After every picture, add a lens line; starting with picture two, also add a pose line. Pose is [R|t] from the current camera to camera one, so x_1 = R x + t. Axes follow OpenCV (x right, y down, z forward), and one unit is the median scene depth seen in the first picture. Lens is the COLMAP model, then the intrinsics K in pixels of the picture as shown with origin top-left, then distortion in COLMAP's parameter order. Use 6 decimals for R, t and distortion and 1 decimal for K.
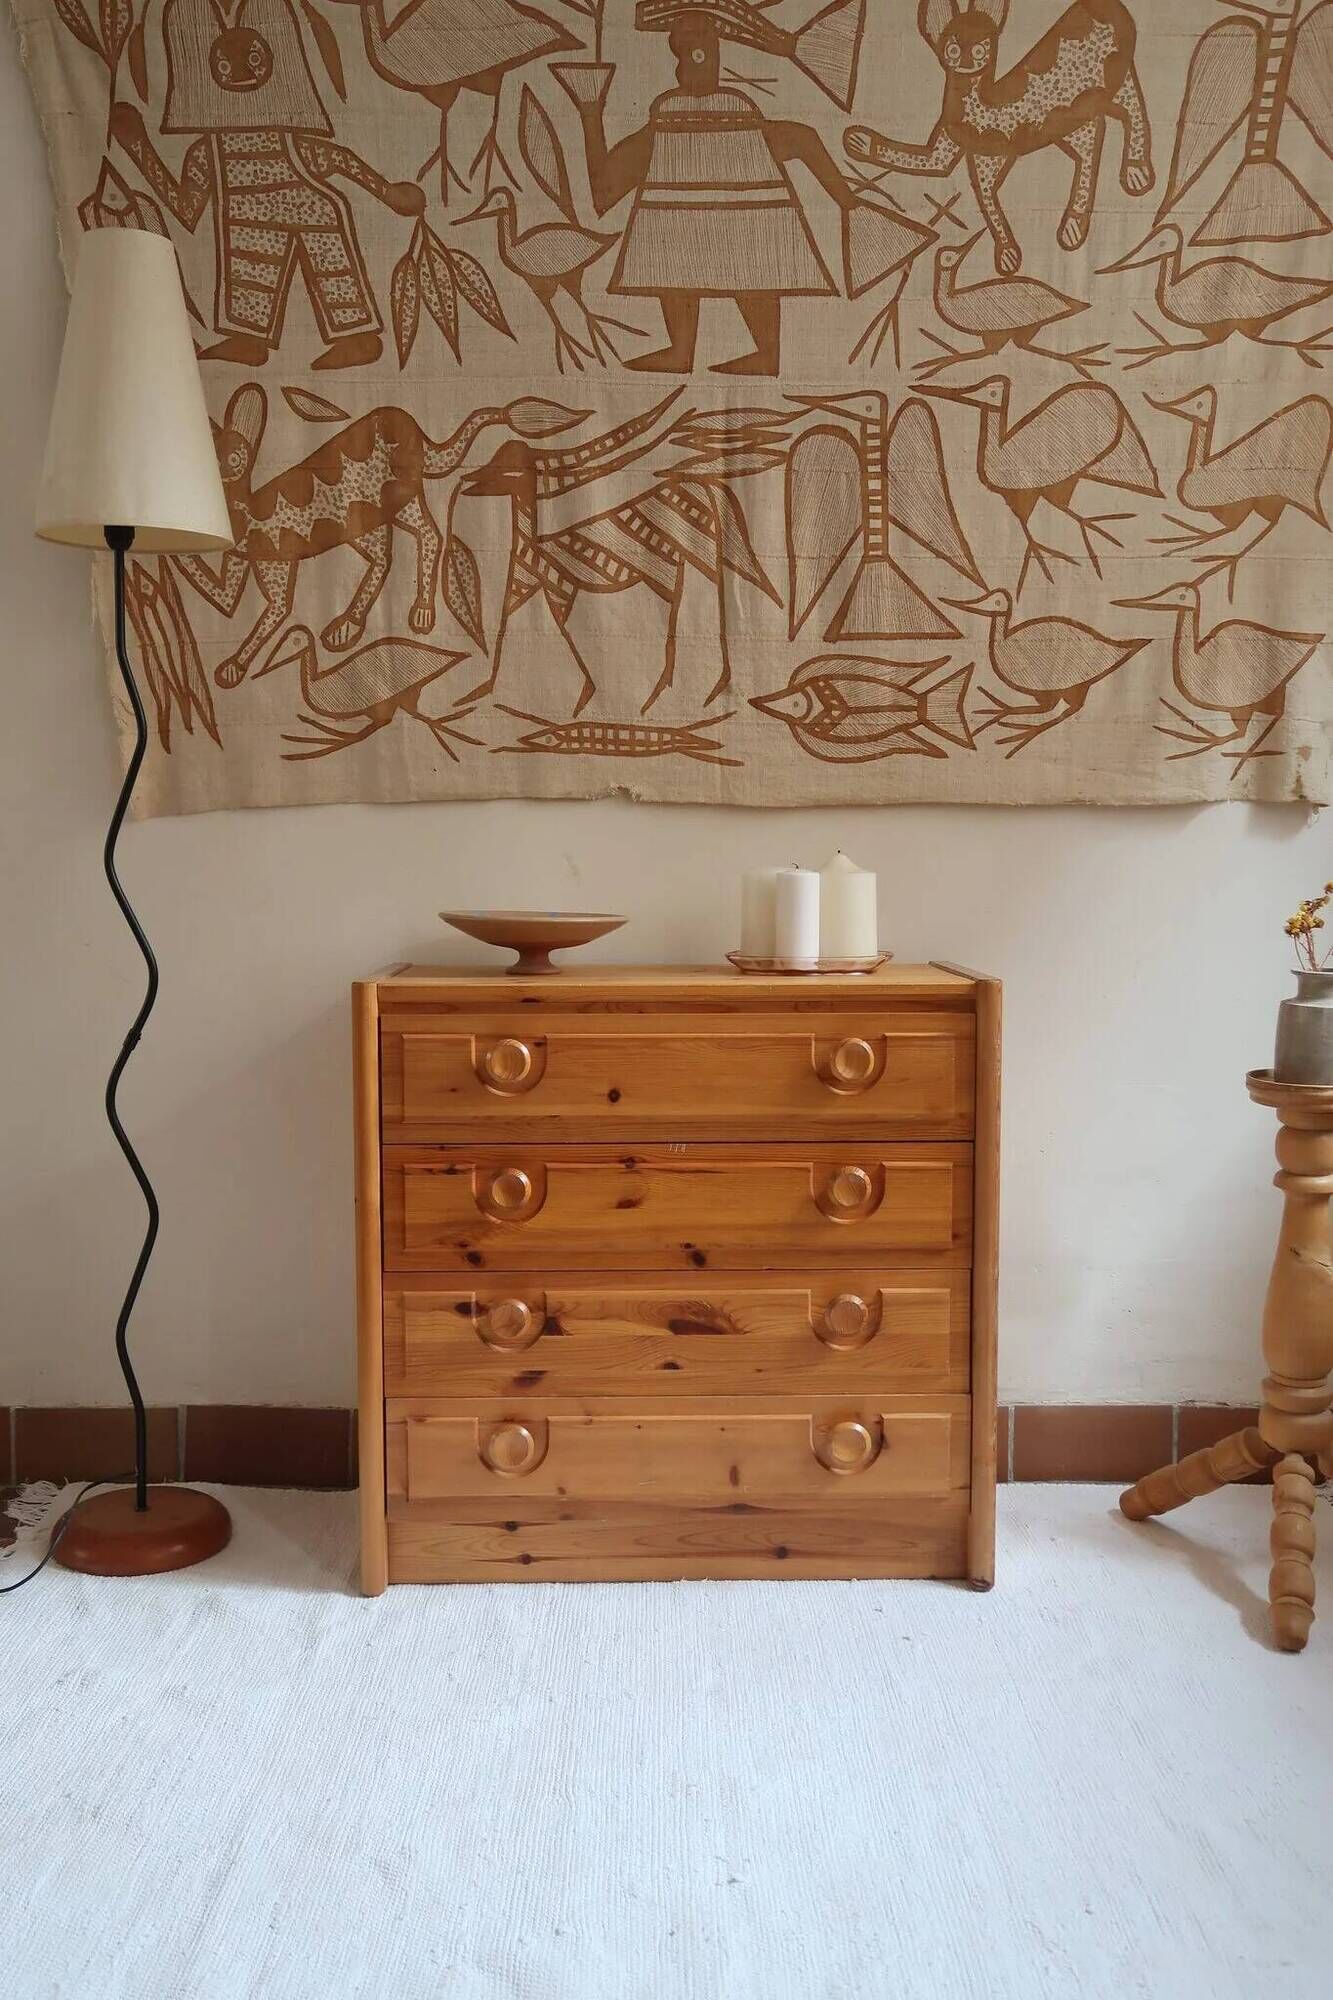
lens RADIAL K [[1734.3, 0, 706.3], [0, 1734.3, 1003.1], [0, 0, 1]] dist [-0.004781, 0.000107]
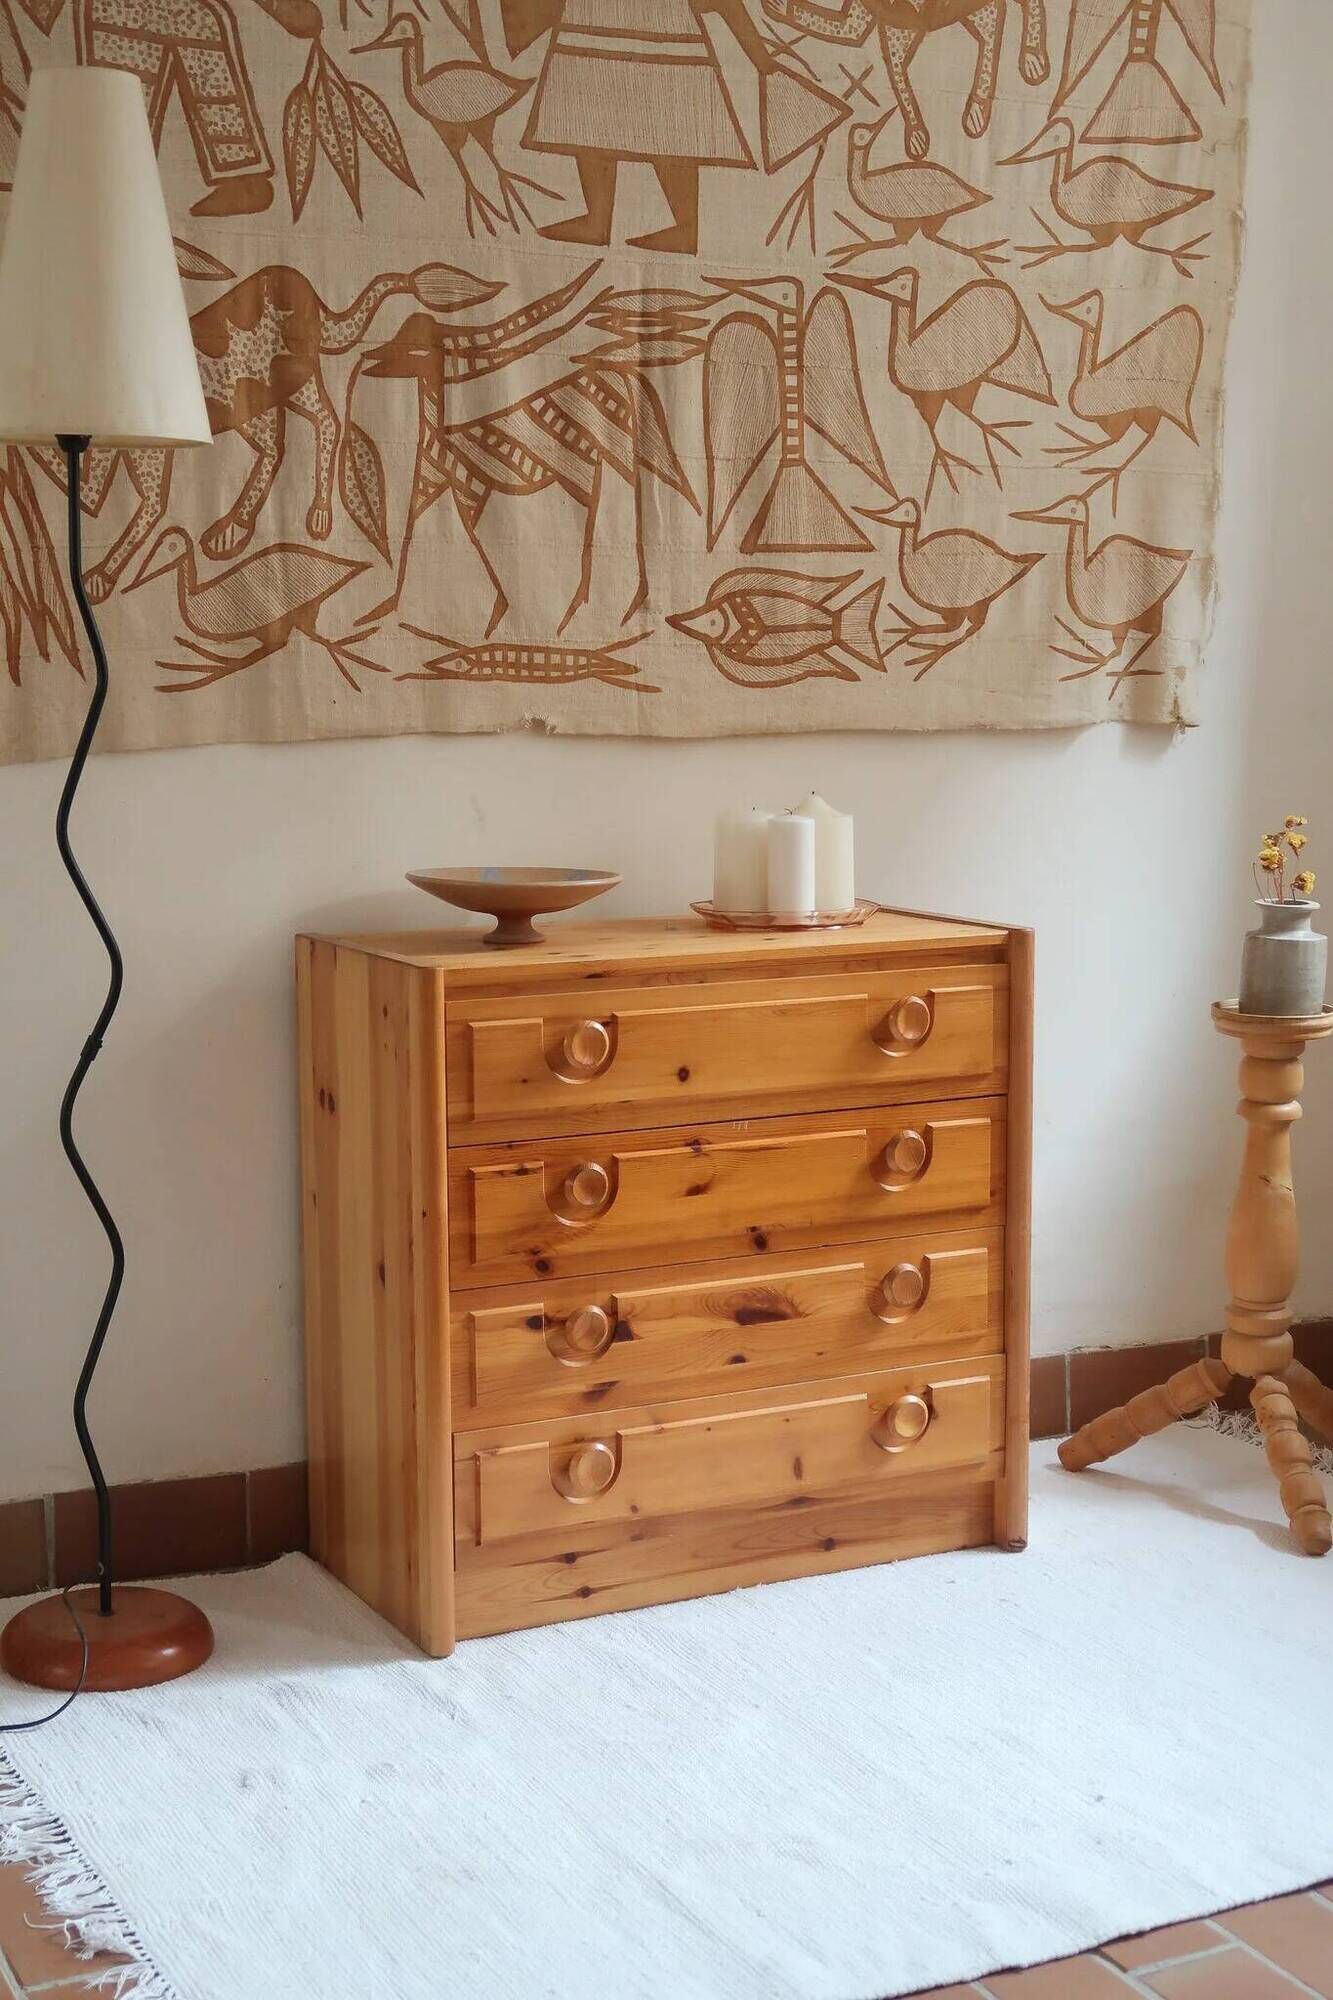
lens RADIAL K [[2635.0, 0, 625.1], [0, 2635.0, 987.6], [0, 0, 1]] dist [-0.006168, 0.000000]
pose [[0.906824, -0.057582, 0.417557, -0.578467], [0.040296, 0.997931, 0.050104, -0.055778], [-0.419578, -0.028610, 0.907268, -0.222025]]
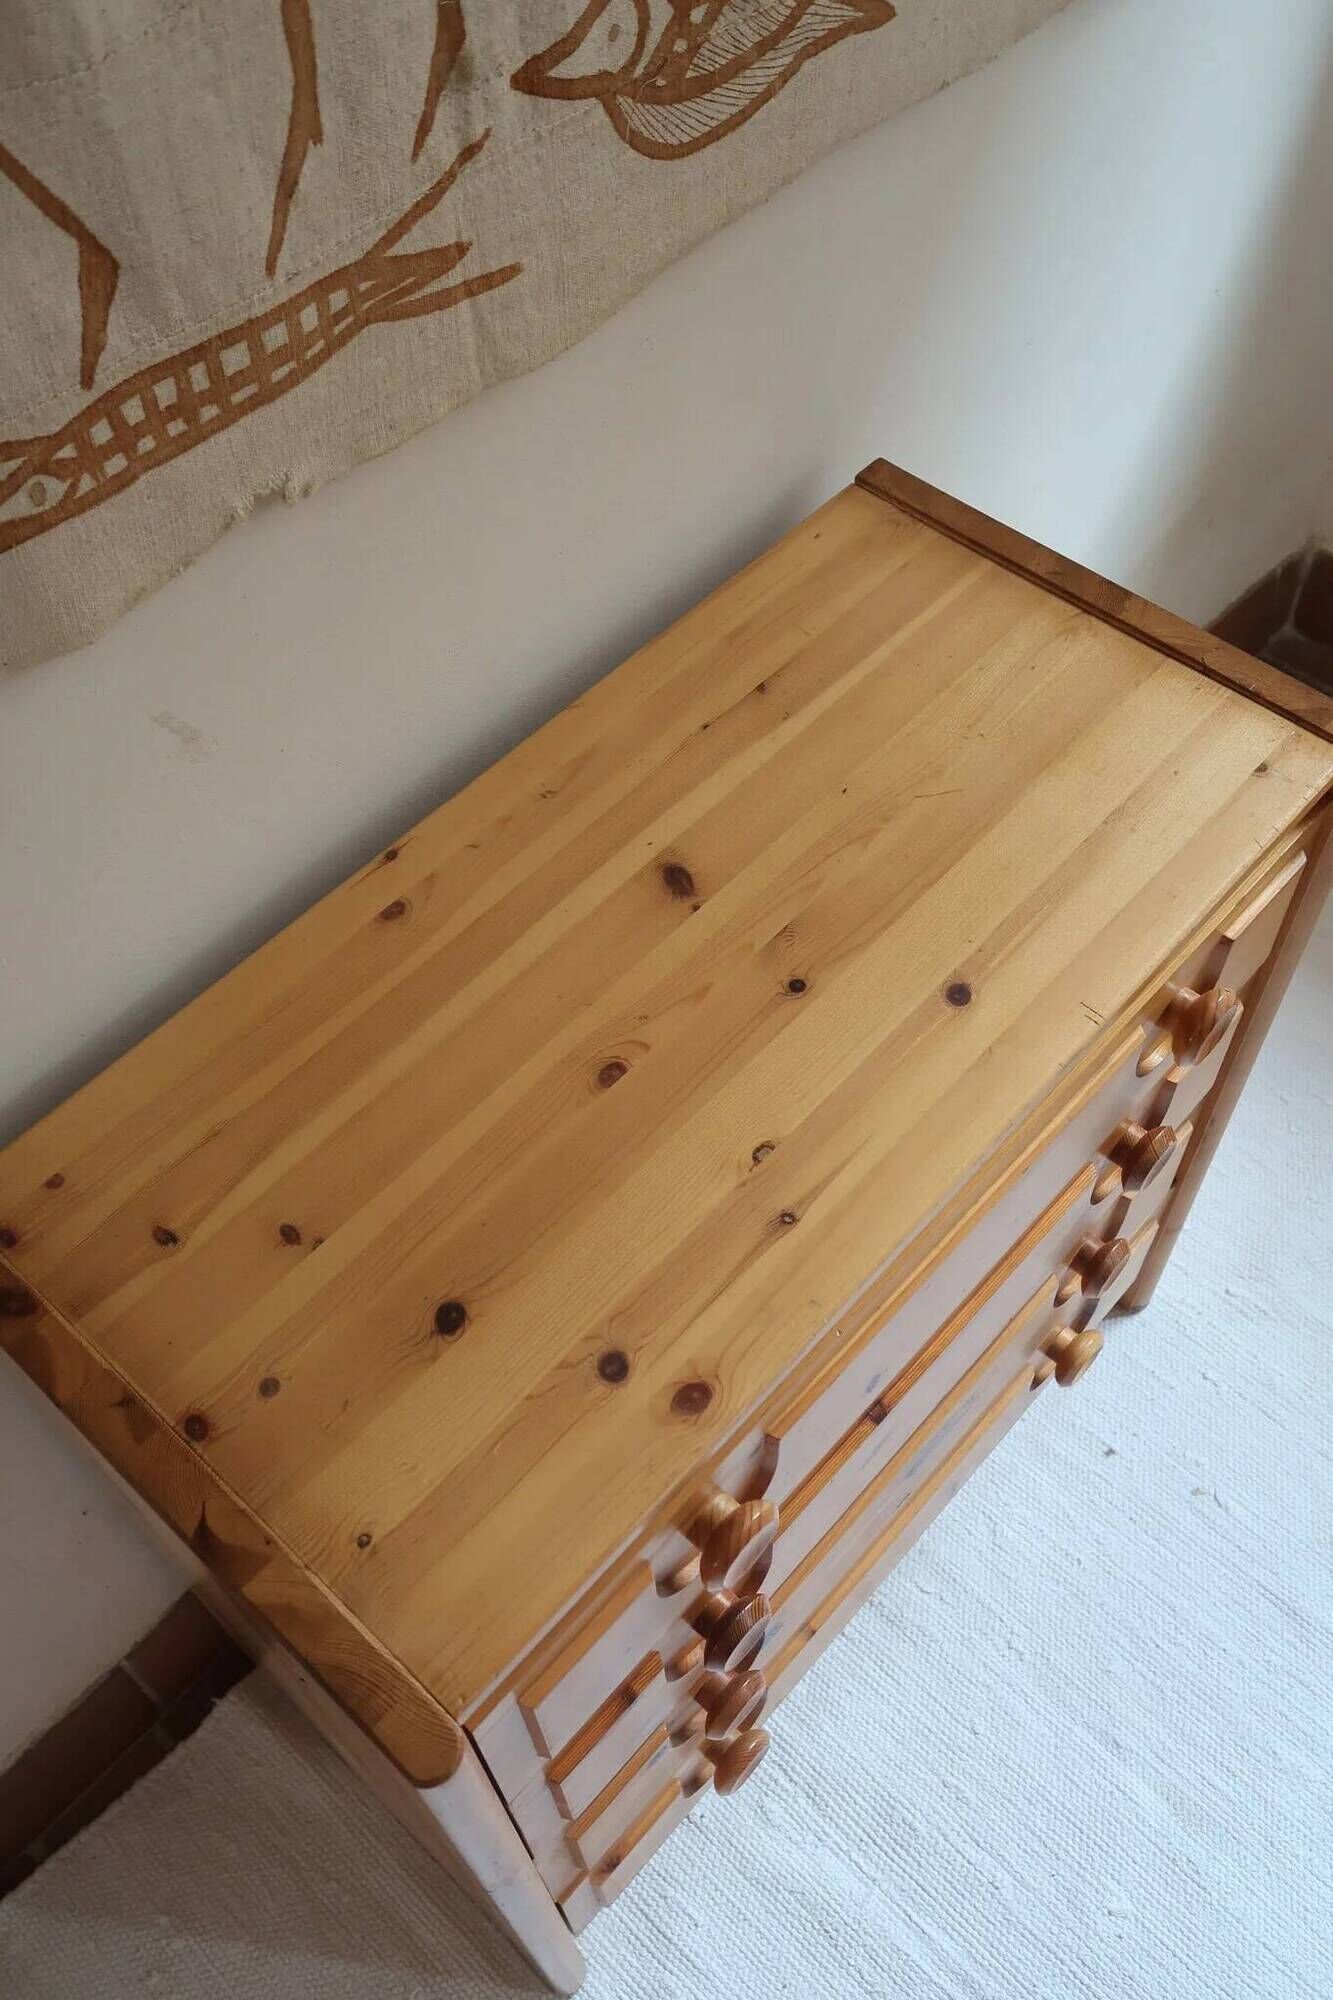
lens RADIAL K [[1892.5, 0, 727.0], [0, 1892.5, 1027.6], [0, 0, 1]] dist [0.001004, 0.000000]
pose [[0.678993, -0.603199, 0.418472, -0.202045], [0.070522, 0.620968, 0.780657, -0.341005], [-0.730750, -0.500549, 0.464172, 0.738056]]
